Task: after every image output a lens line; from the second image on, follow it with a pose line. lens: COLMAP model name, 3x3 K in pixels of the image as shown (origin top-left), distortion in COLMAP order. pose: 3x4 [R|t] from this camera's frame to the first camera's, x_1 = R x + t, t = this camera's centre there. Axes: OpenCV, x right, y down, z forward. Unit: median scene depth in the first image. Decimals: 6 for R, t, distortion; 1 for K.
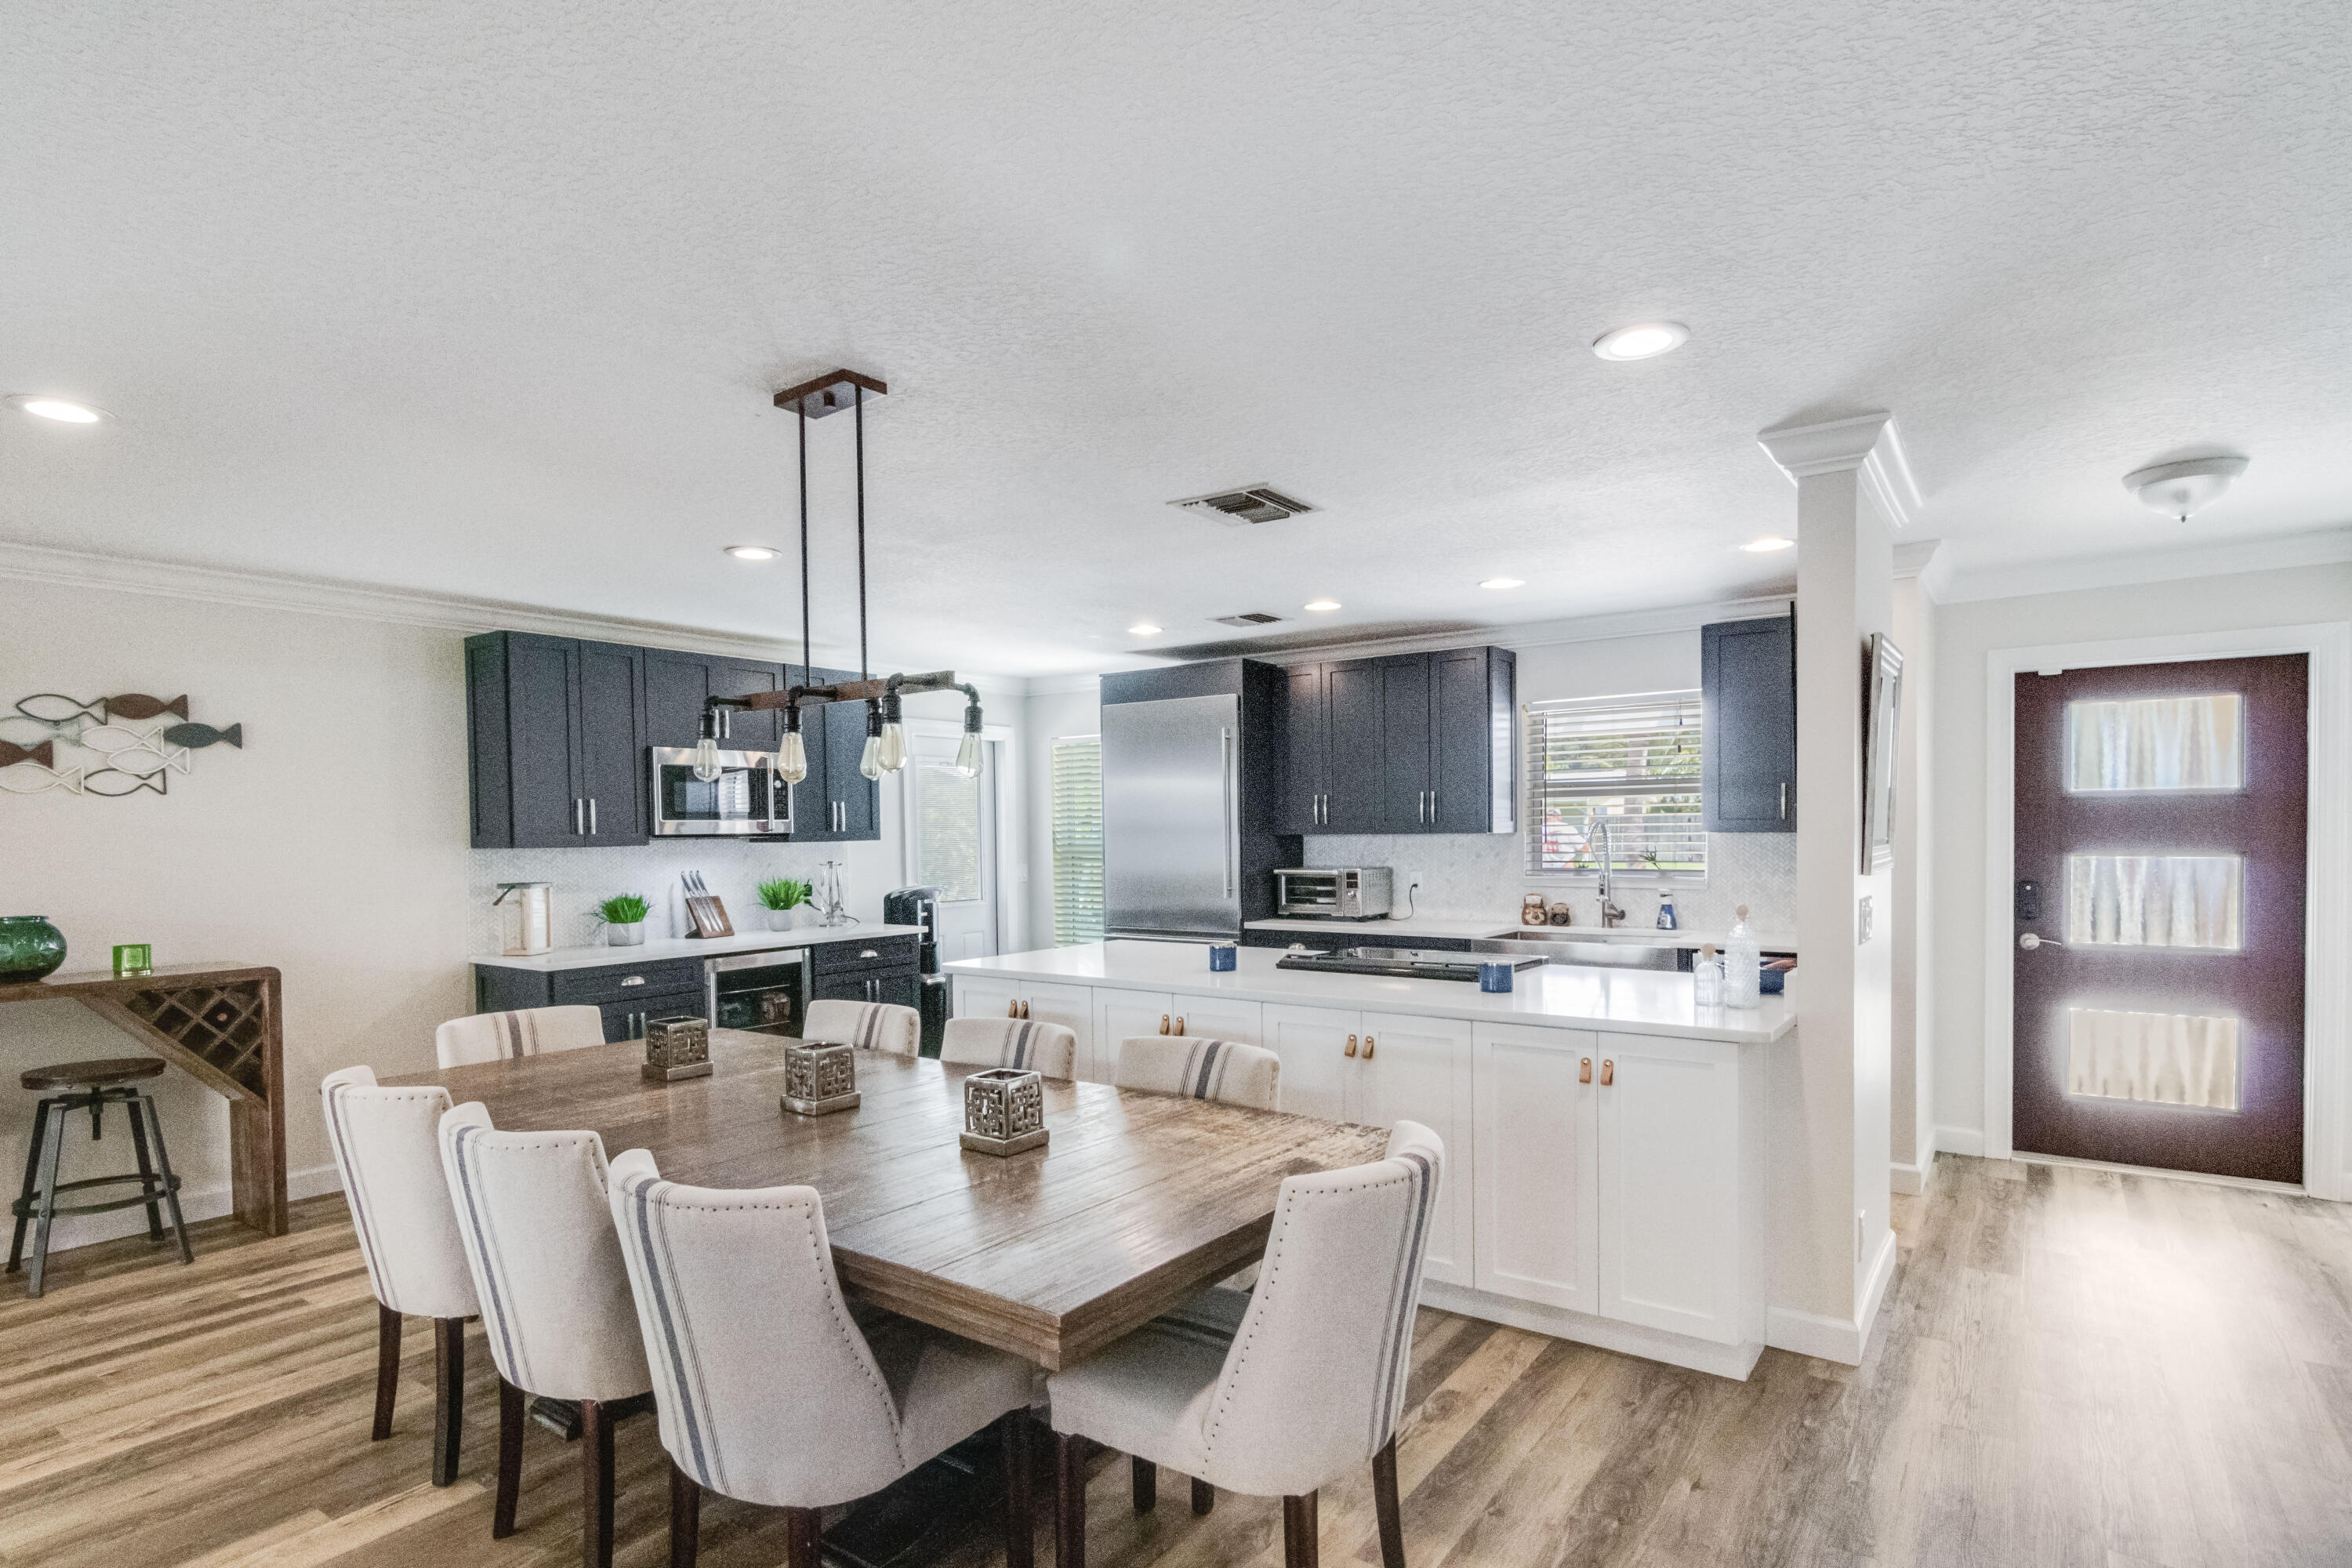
lens RADIAL K [[1228.7, 0, 1173.2], [0, 1228.7, 830.9], [0, 0, 1]] dist [0.001548, 0.000447]
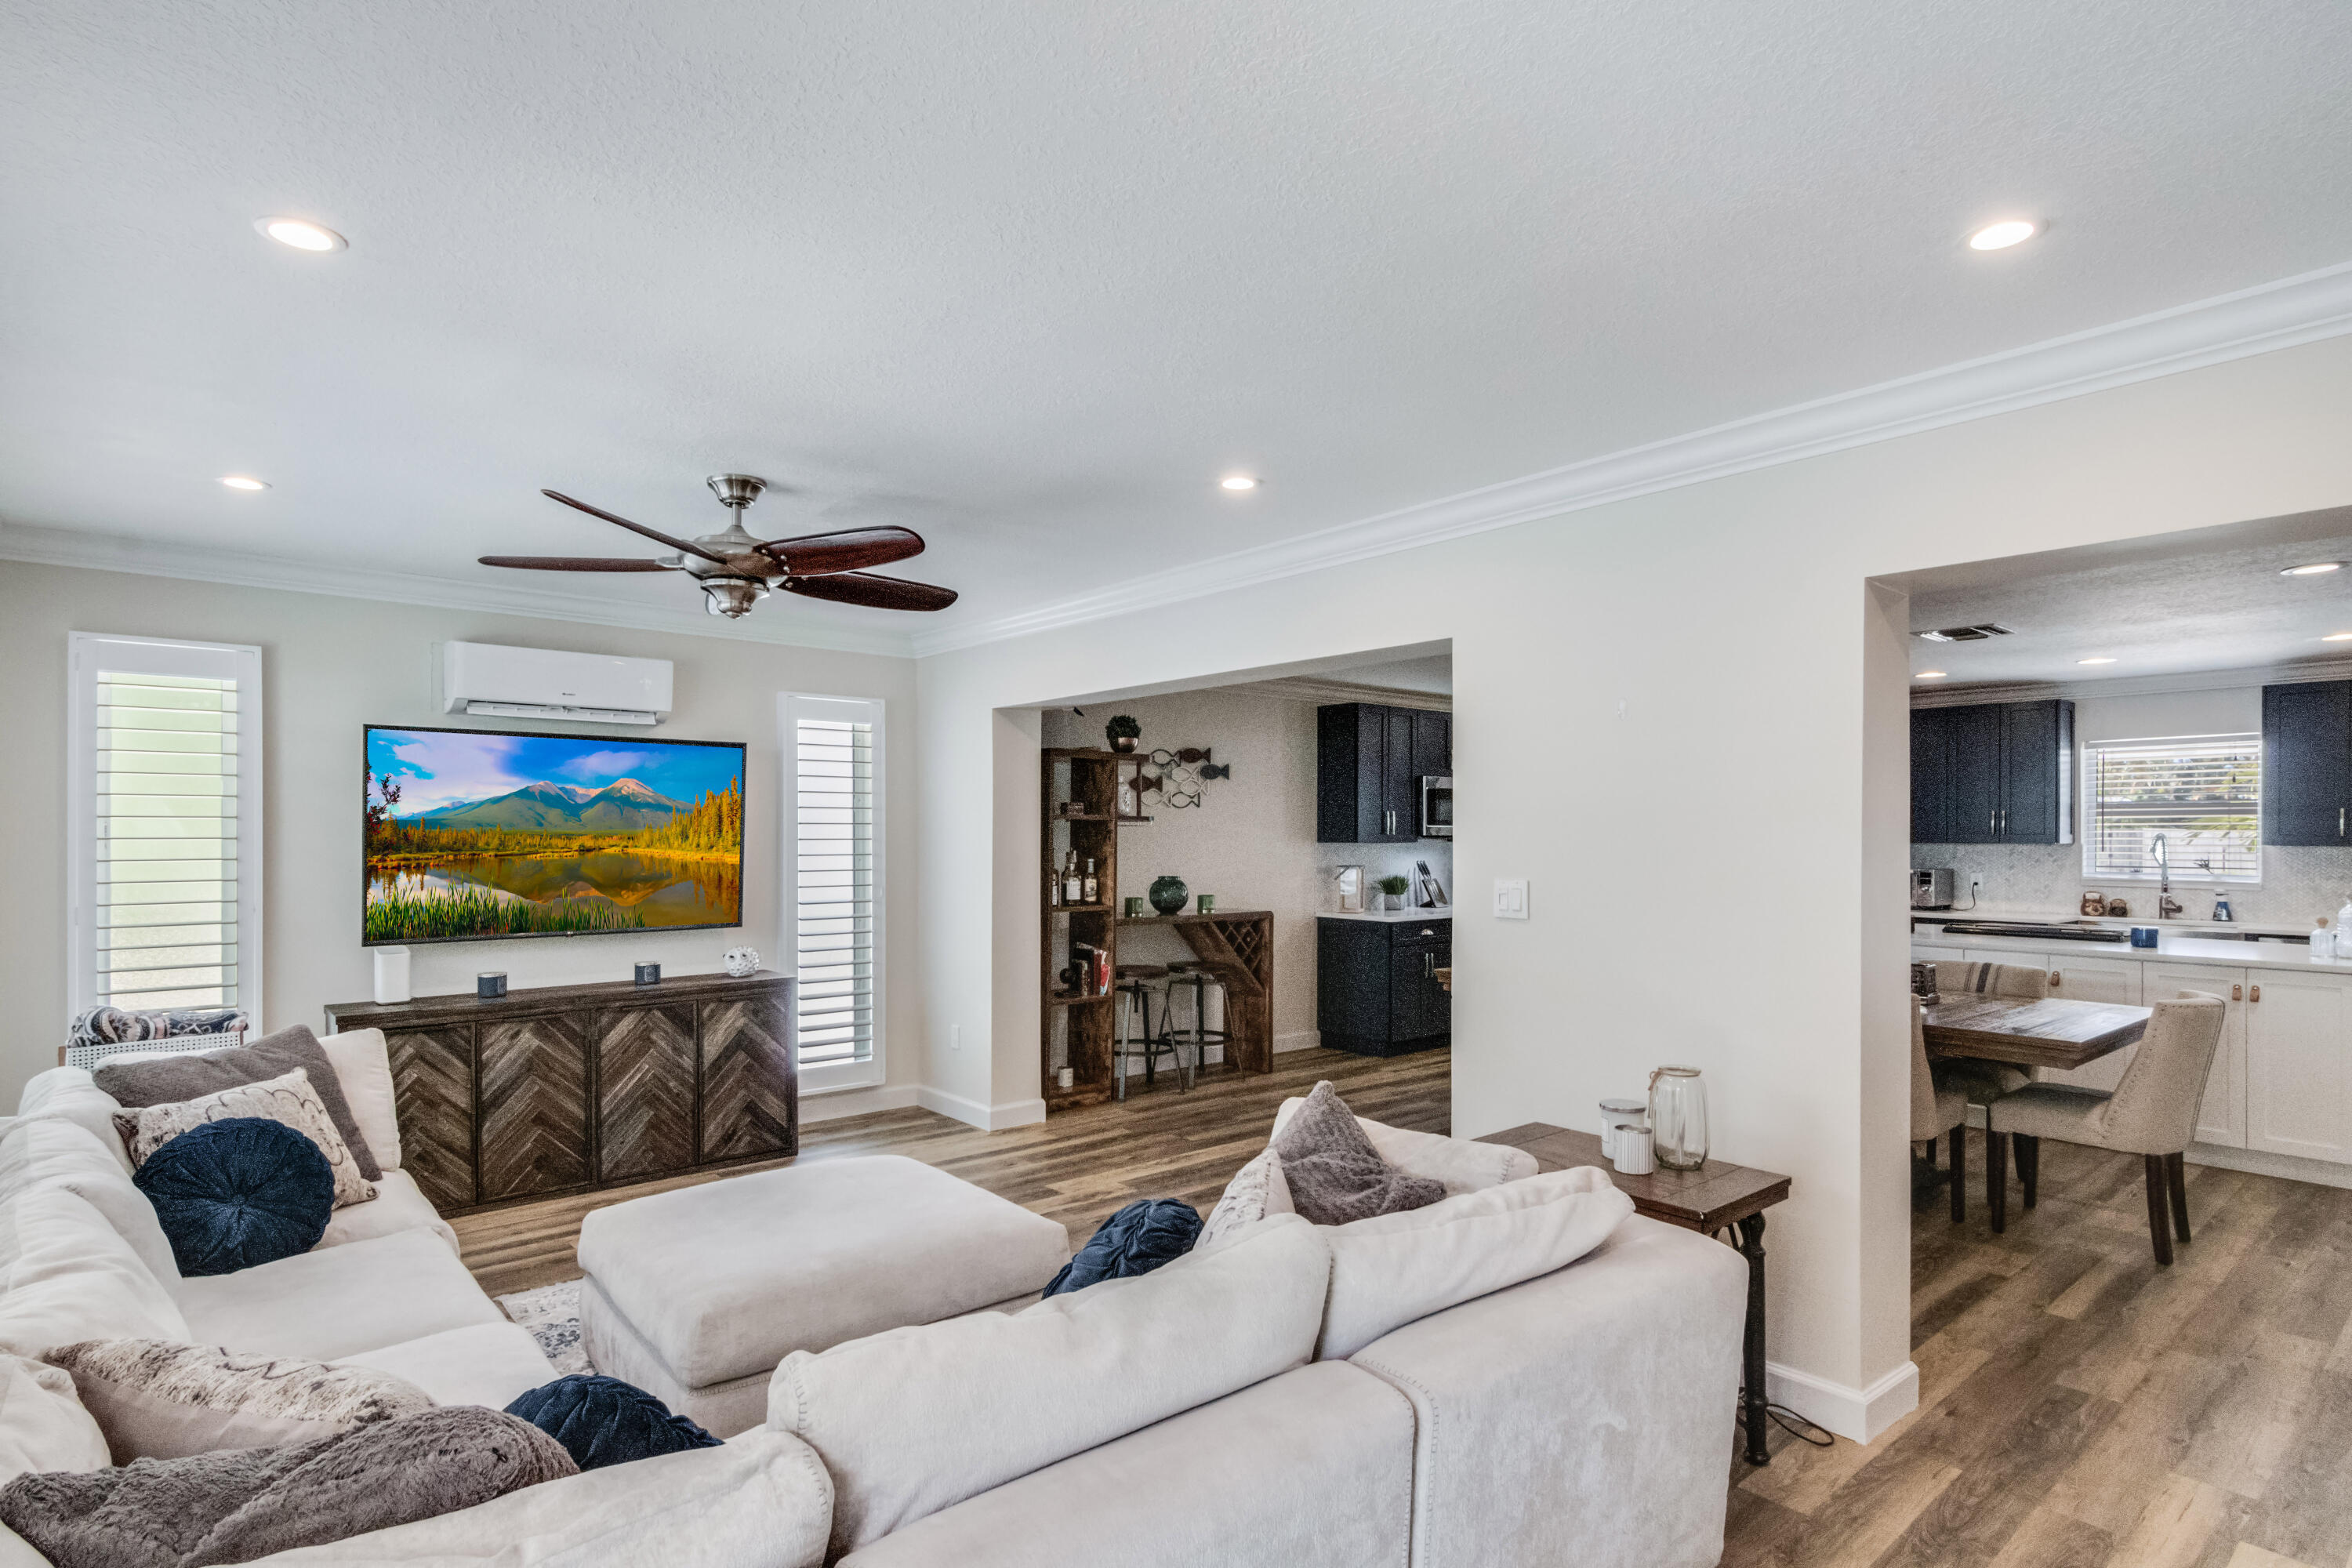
lens RADIAL K [[1227.2, 0, 1174.3], [0, 1227.2, 809.7], [0, 0, 1]] dist [0.001135, 0.000394]
pose [[0.972051, 0.010248, -0.234545, -0.363406], [-0.014800, 0.999735, -0.017657, 0.003114], [0.234302, 0.020635, 0.971945, -0.504454]]
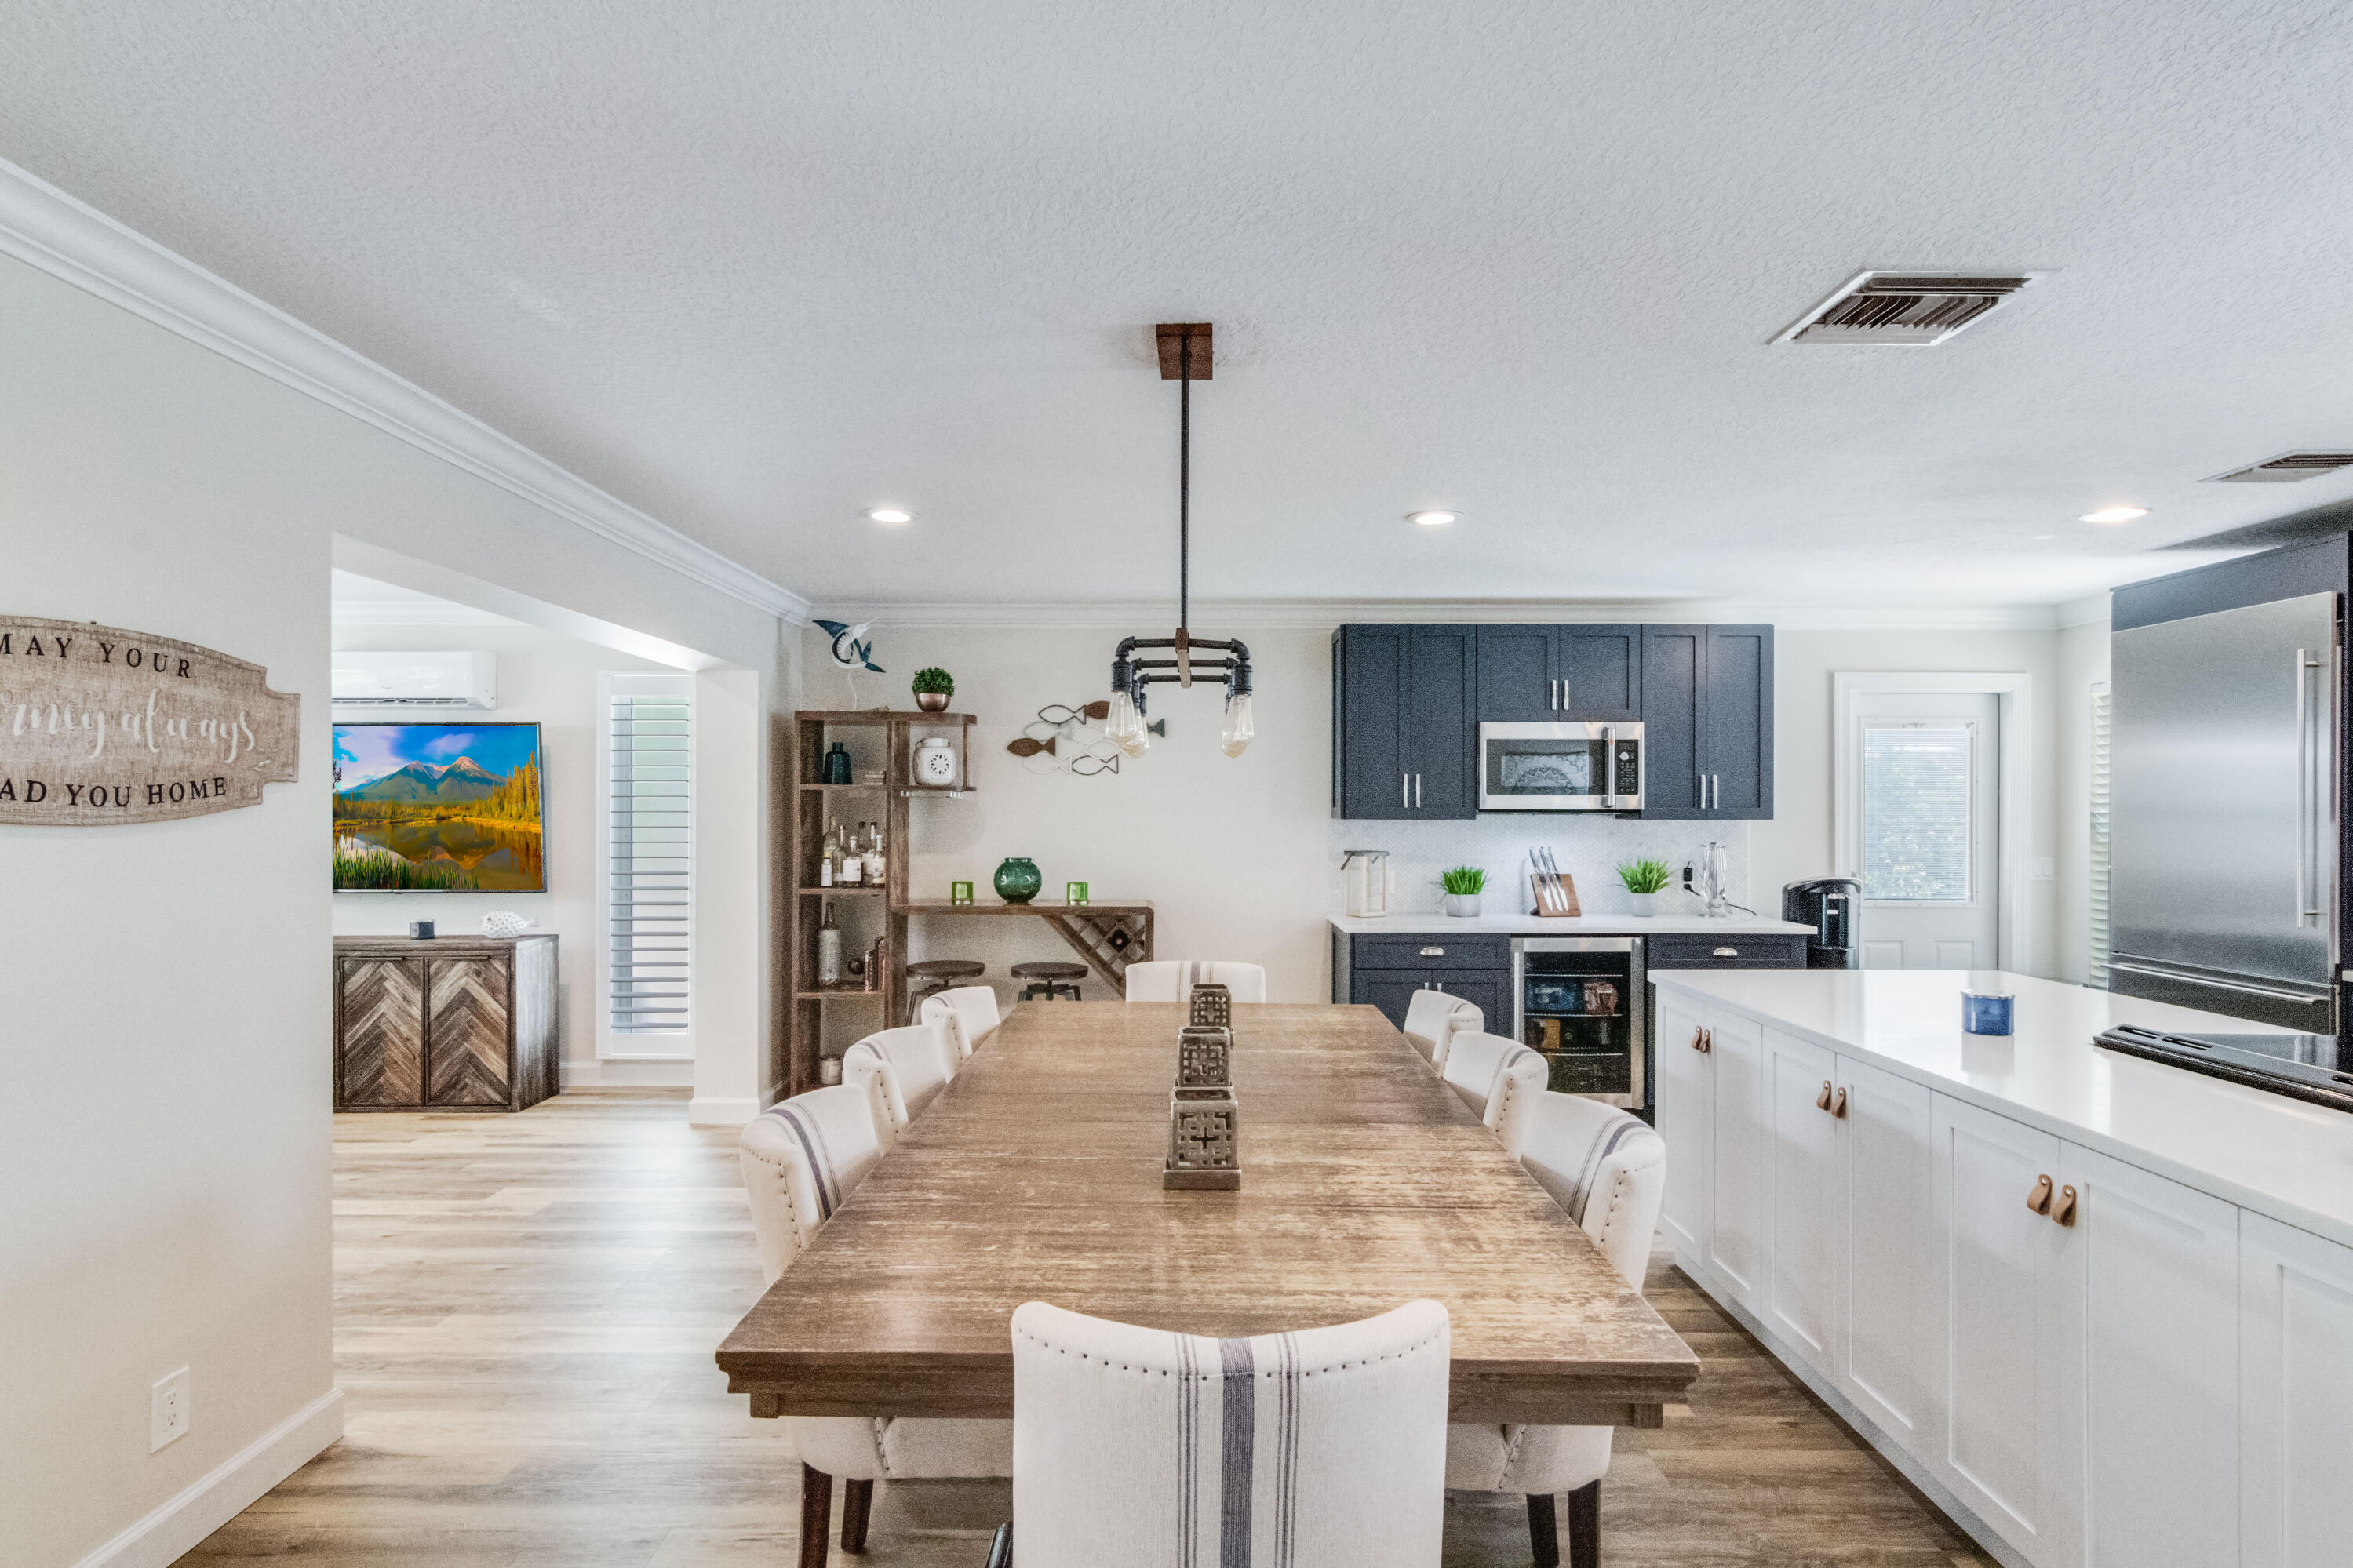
lens RADIAL K [[1201.2, 0, 1172.1], [0, 1201.2, 786.1], [0, 0, 1]] dist [-0.000841, -0.000147]
pose [[0.584063, -0.000658, -0.811708, 0.229971], [-0.012564, 0.999873, -0.009851, -0.002804], [0.811611, 0.015952, 0.583980, 0.216485]]
